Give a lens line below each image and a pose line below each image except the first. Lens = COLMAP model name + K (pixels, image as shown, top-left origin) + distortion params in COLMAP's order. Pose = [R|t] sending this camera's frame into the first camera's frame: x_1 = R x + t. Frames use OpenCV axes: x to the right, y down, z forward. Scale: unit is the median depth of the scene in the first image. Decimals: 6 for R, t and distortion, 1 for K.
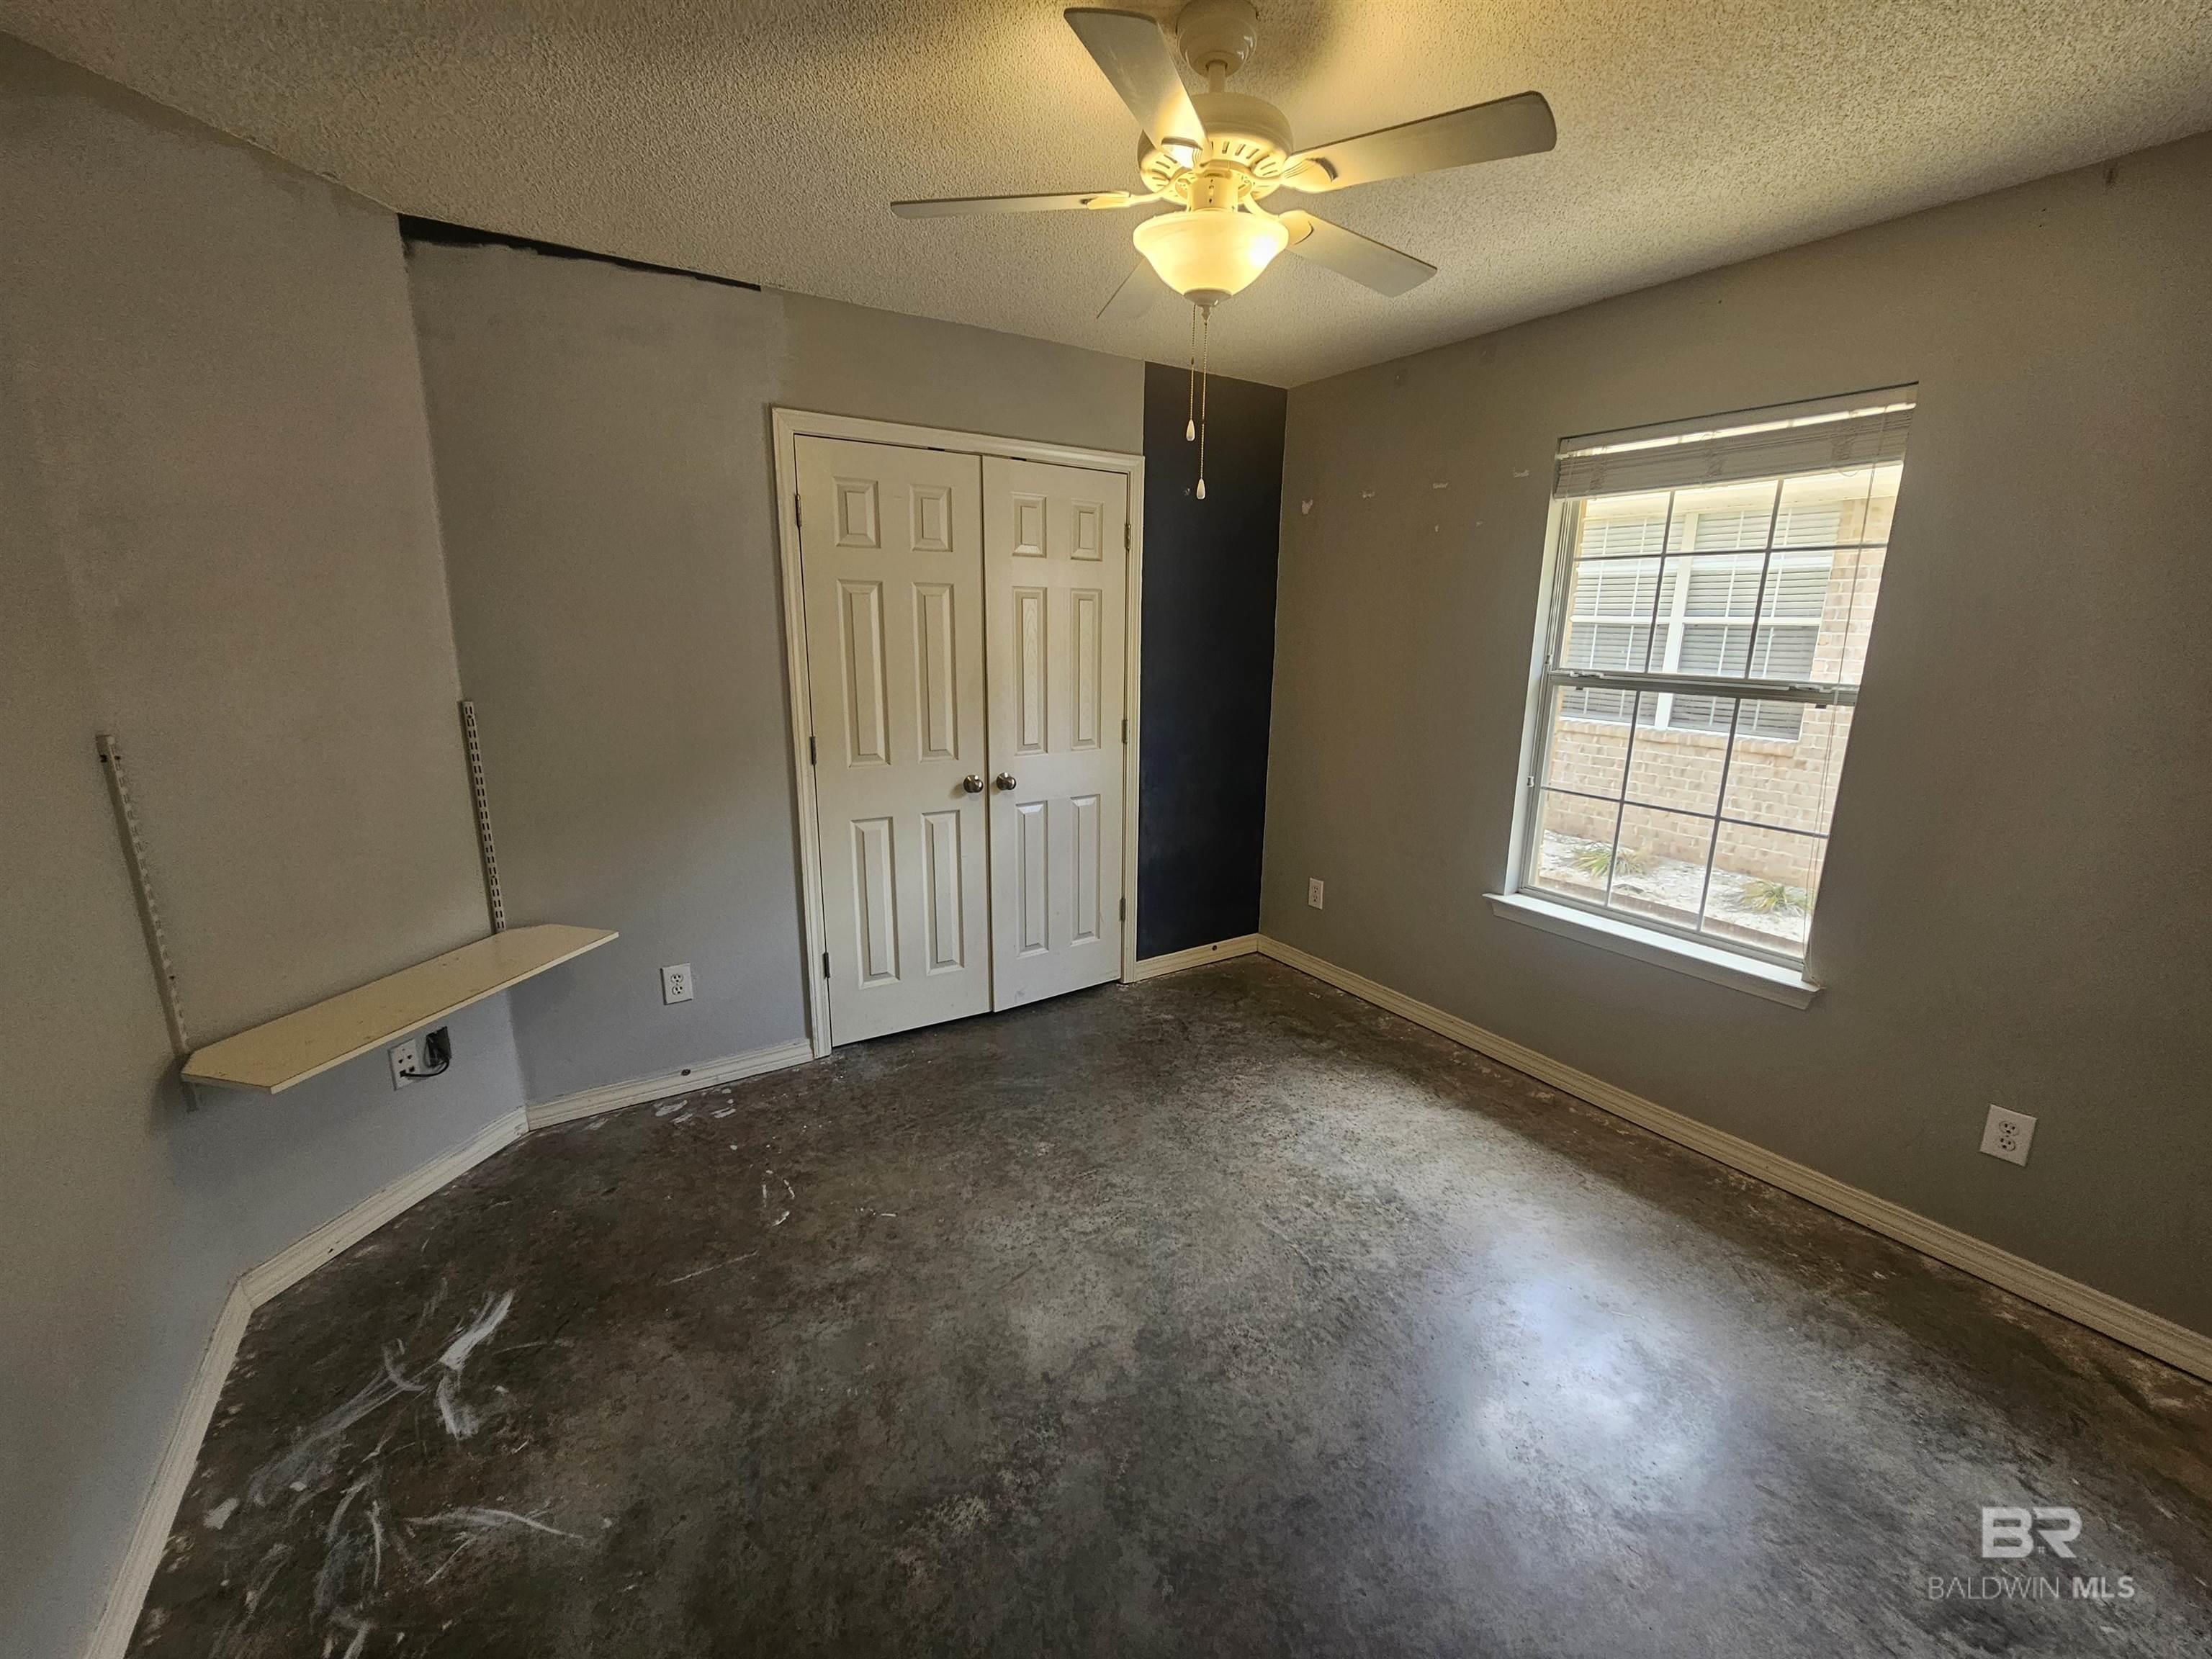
lens RADIAL K [[908.9, 0, 1114.2], [0, 908.9, 832.0], [0, 0, 1]] dist [-0.002030, 0.001131]
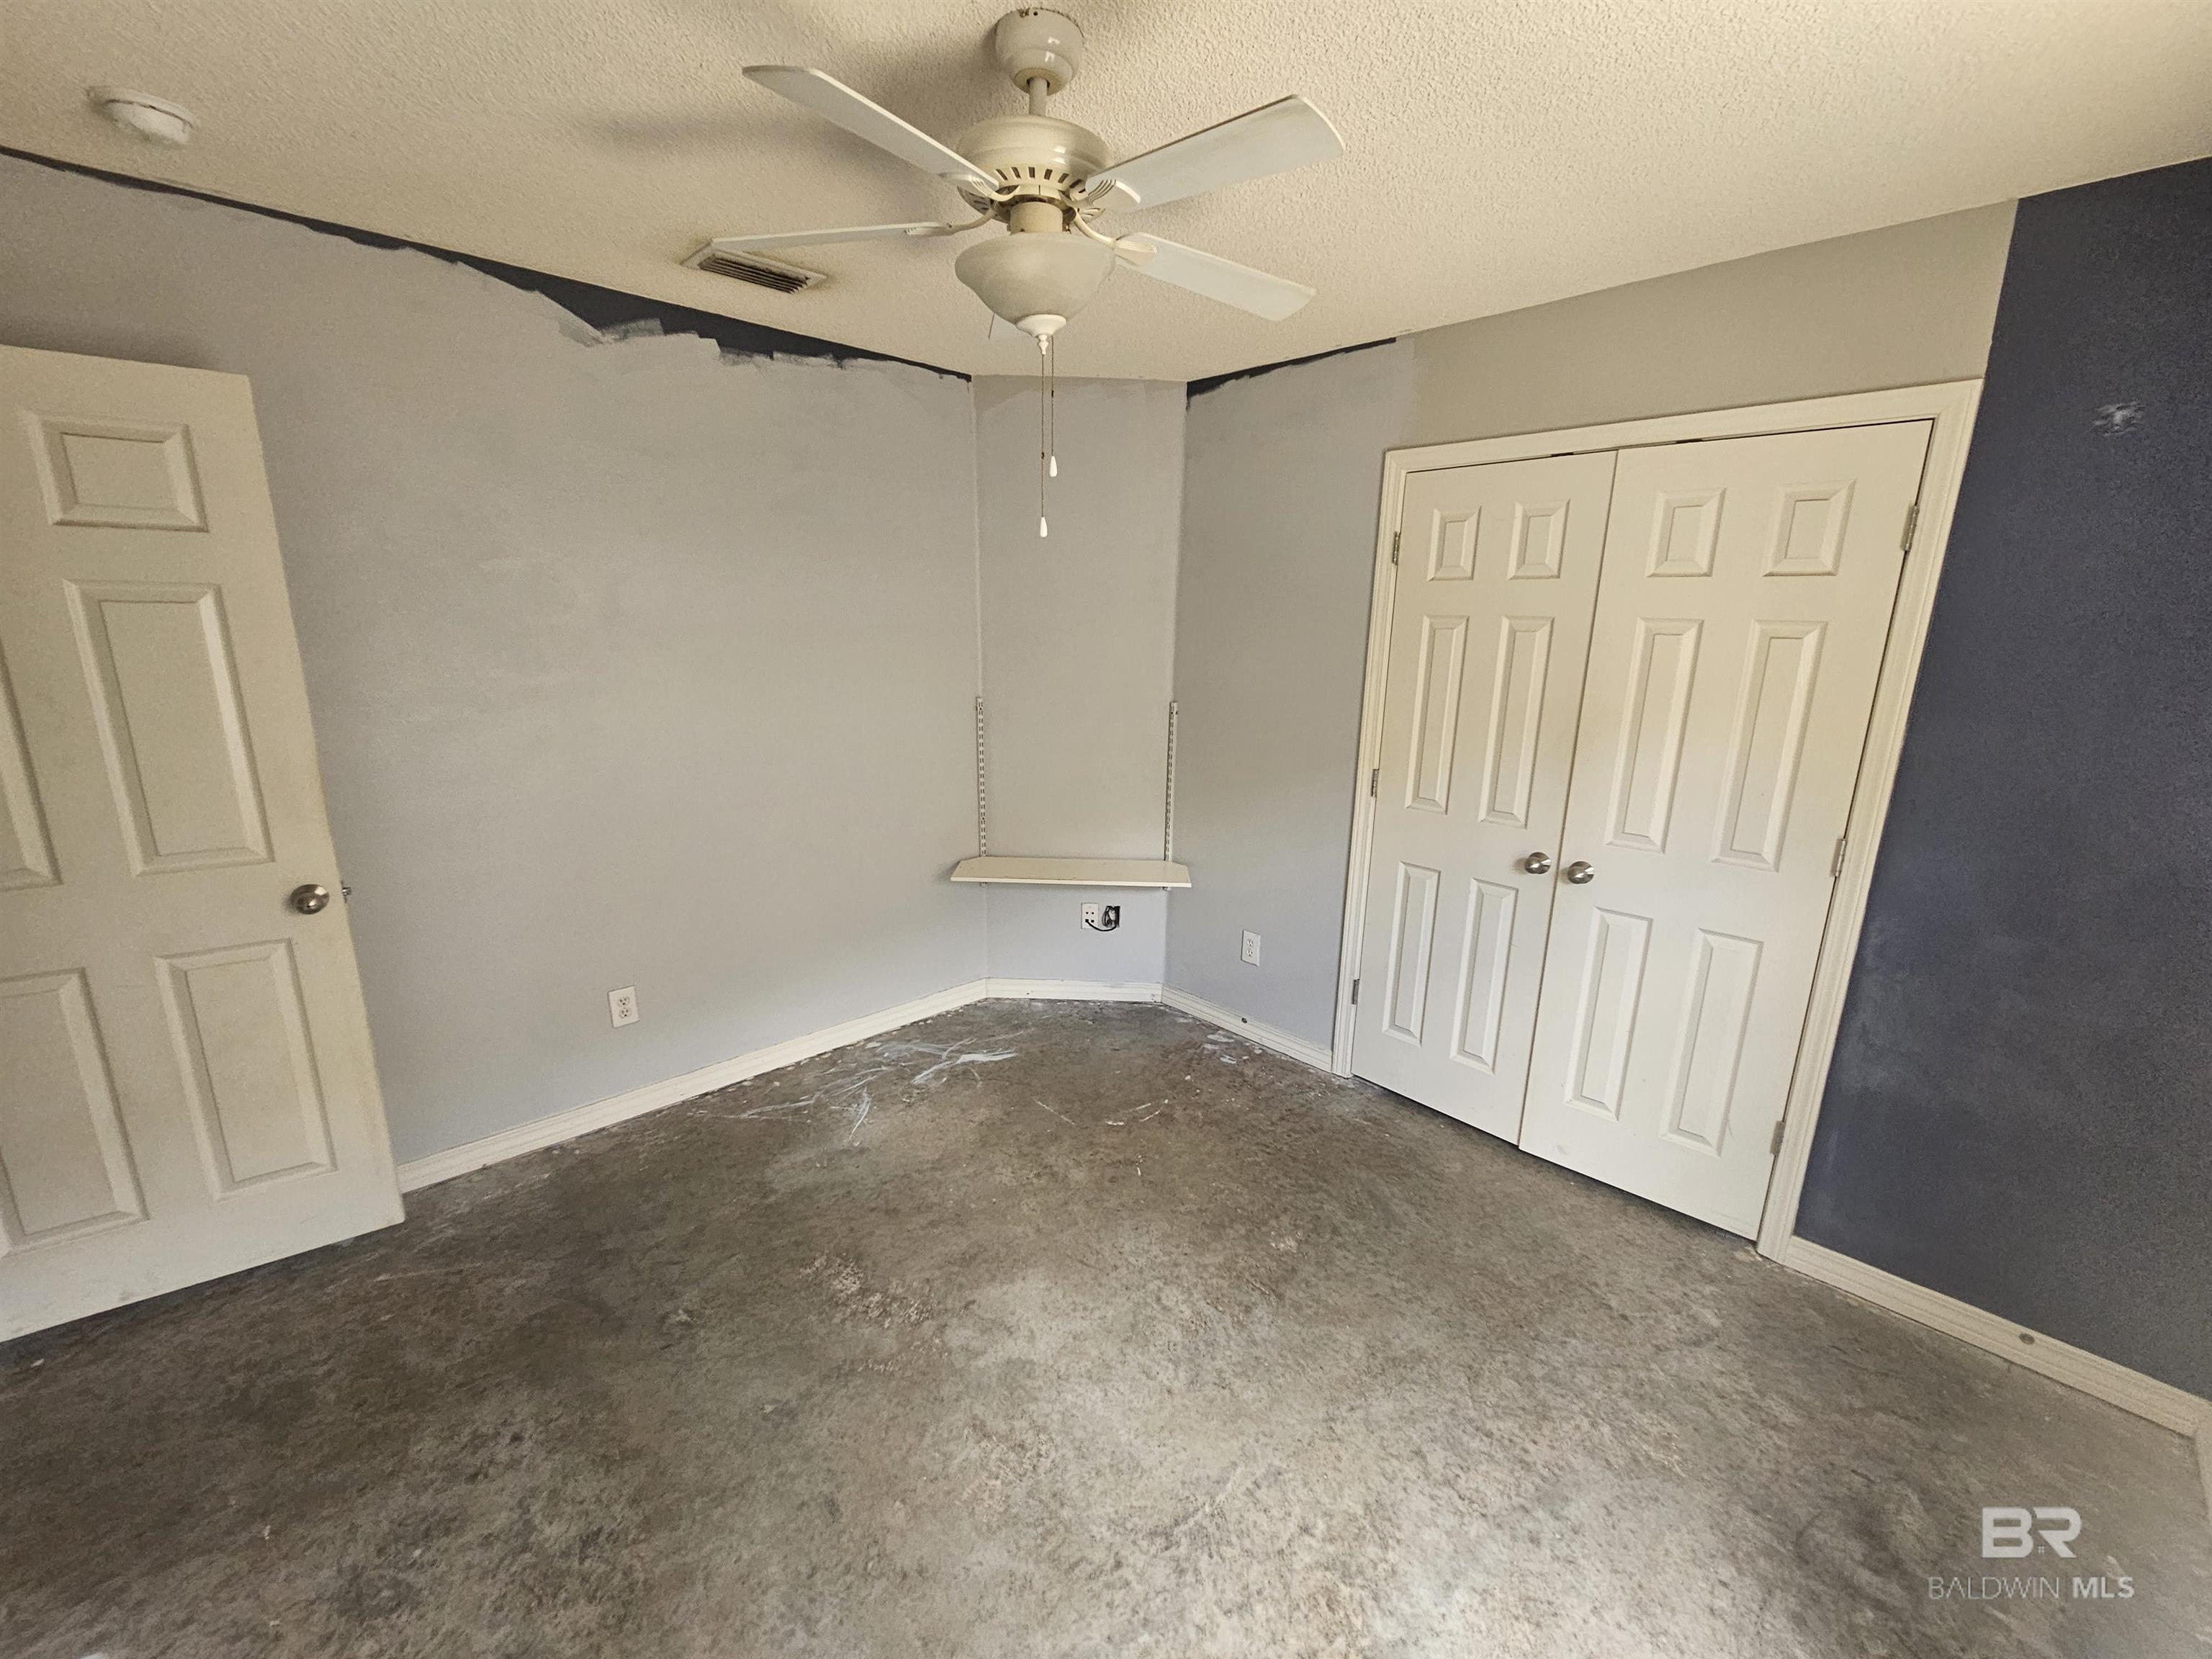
lens RADIAL K [[906.4, 0, 1113.2], [0, 906.4, 831.8], [0, 0, 1]] dist [-0.000788, -0.000572]
pose [[0.187807, 0.215792, -0.958208, 0.761247], [-0.244301, 0.955172, 0.167225, -0.171514], [0.951339, 0.202685, 0.232106, 0.638047]]
